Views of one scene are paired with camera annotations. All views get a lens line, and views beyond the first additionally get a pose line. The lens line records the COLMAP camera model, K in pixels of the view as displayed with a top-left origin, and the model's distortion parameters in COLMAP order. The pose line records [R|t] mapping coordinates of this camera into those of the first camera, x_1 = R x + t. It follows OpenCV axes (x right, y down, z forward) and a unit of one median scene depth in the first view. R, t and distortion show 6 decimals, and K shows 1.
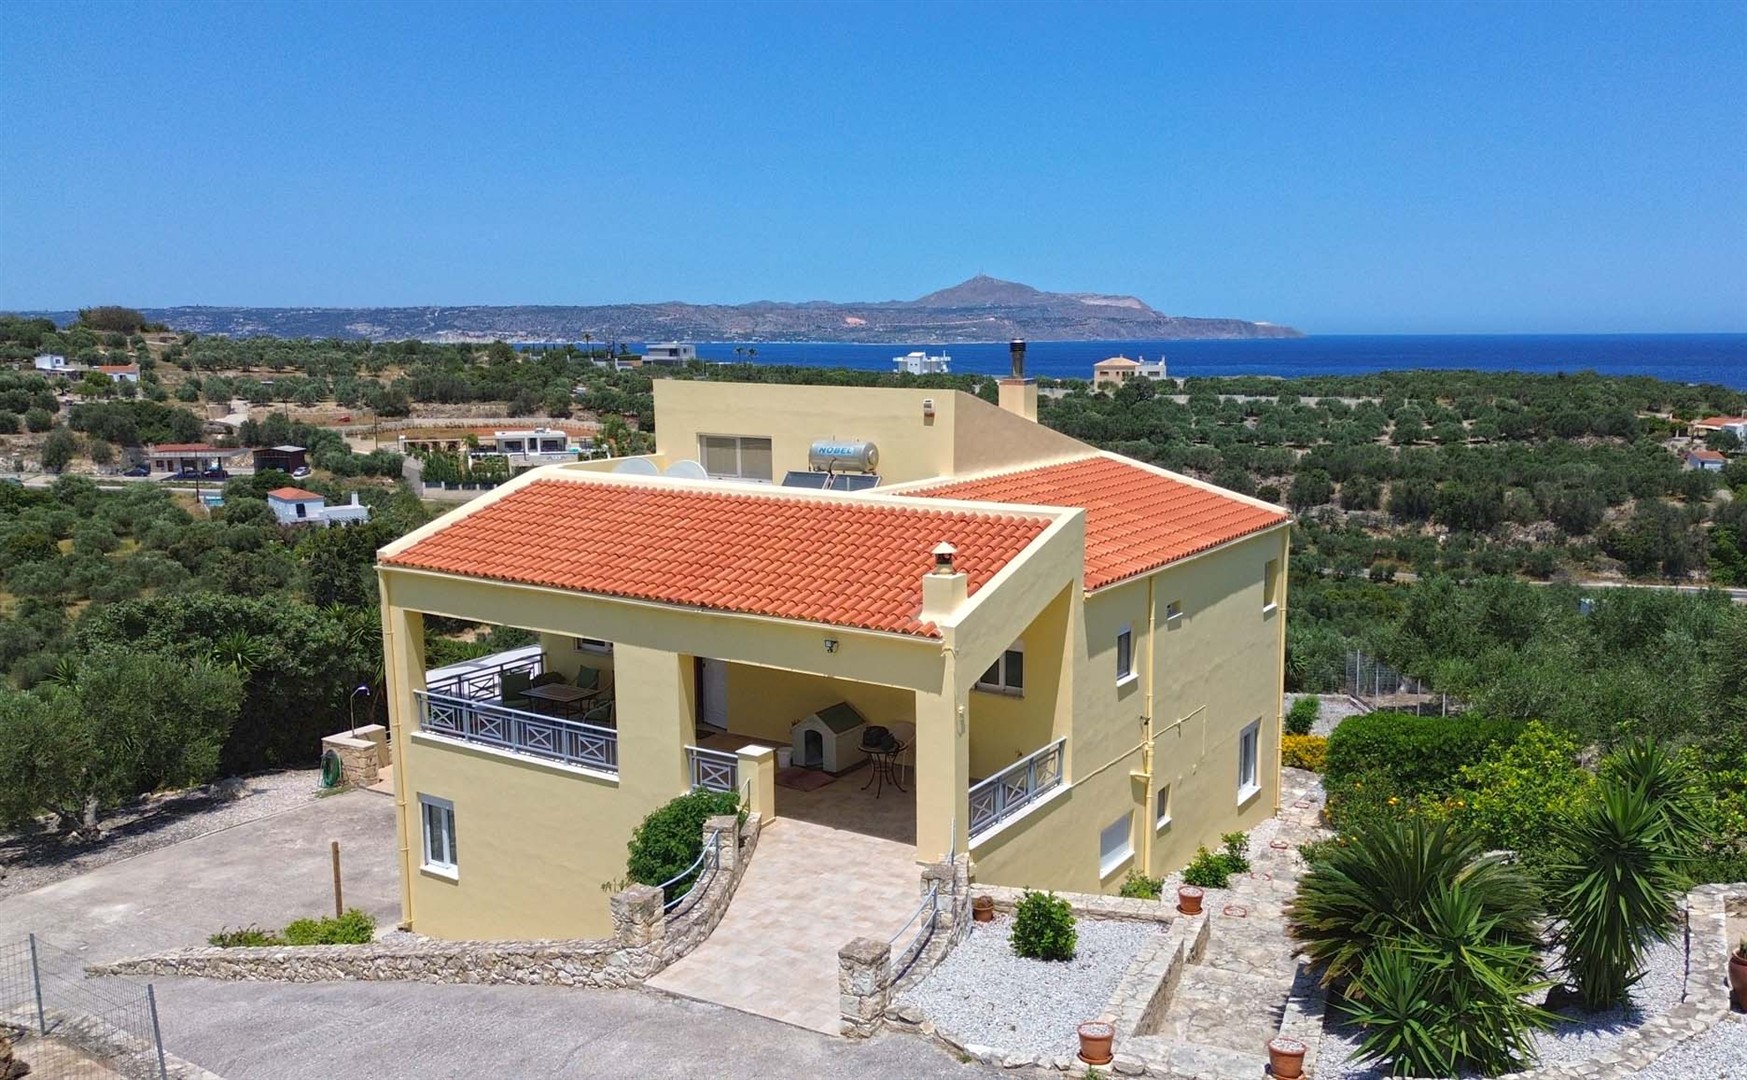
lens RADIAL K [[1392.8, 0, 1048.4], [0, 1392.8, 540.9], [0, 0, 1]] dist [0.054054, -0.003516]
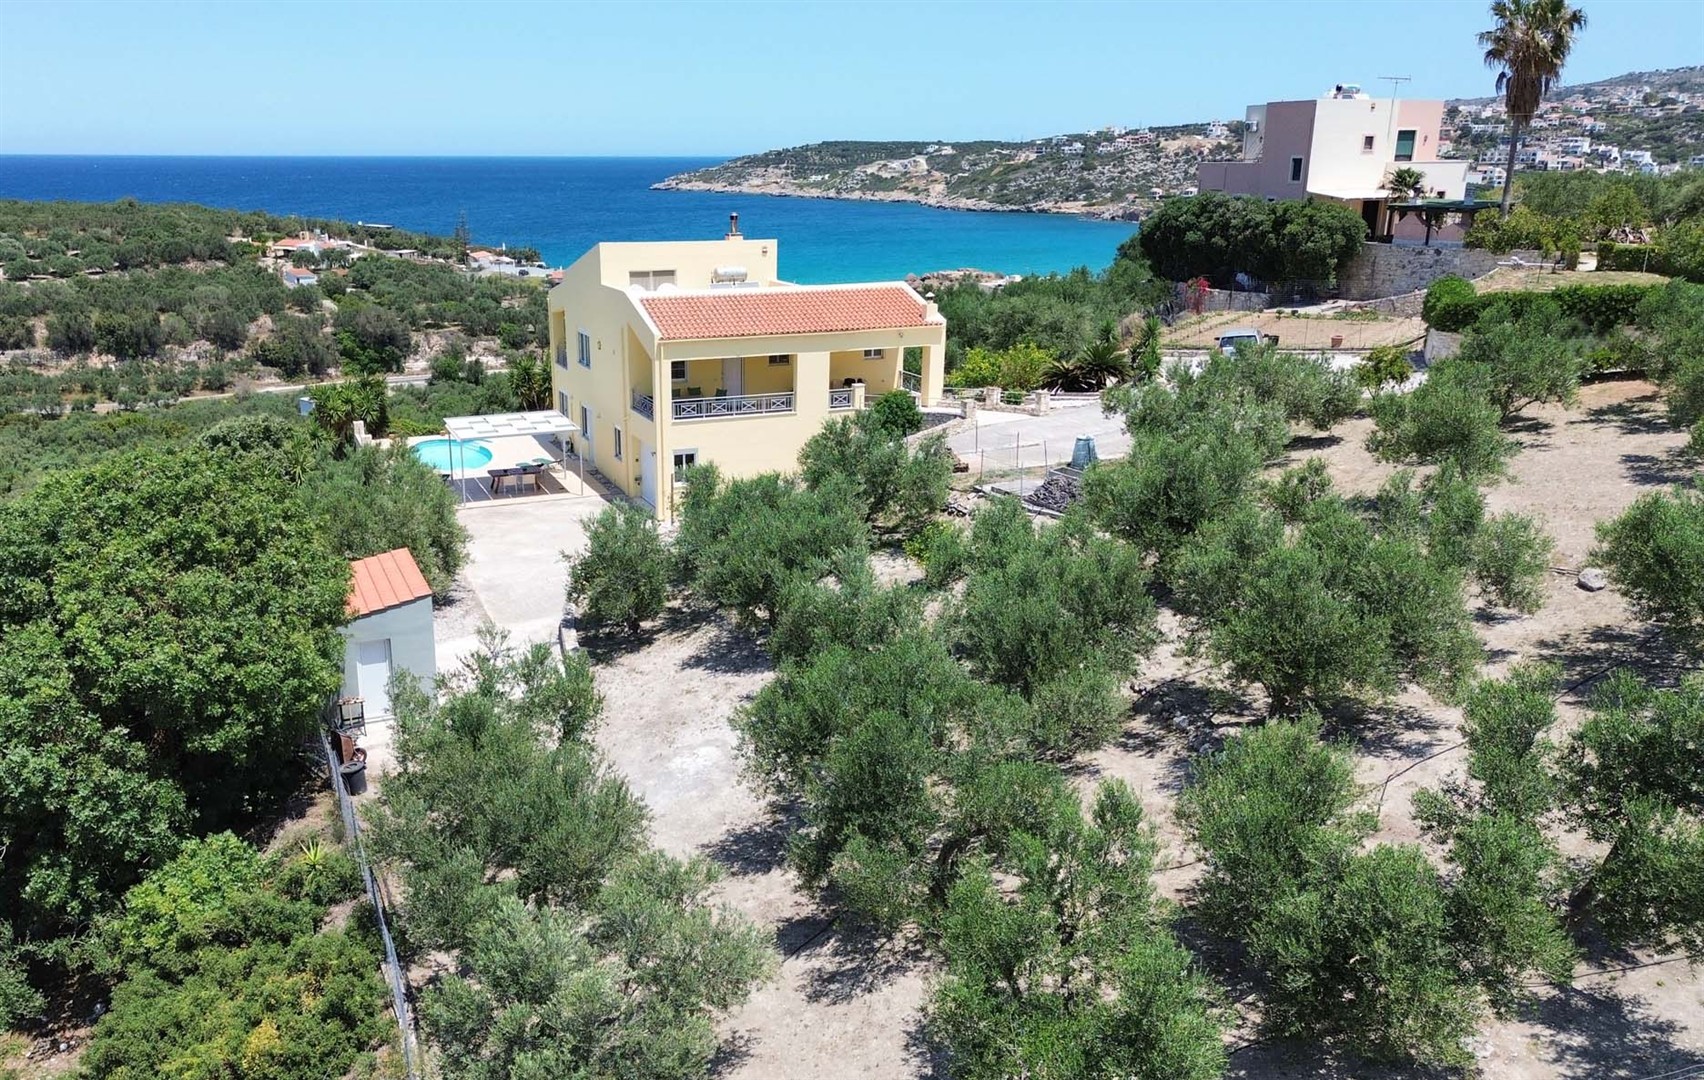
lens RADIAL K [[1289.8, 0, 854.7], [0, 1289.8, 577.8], [0, 0, 1]] dist [-0.001185, 0.003178]
pose [[0.584572, -0.249289, 0.772095, -0.184606], [0.114419, 0.967446, 0.225733, -0.003957], [-0.803233, -0.043615, 0.594066, -0.037573]]
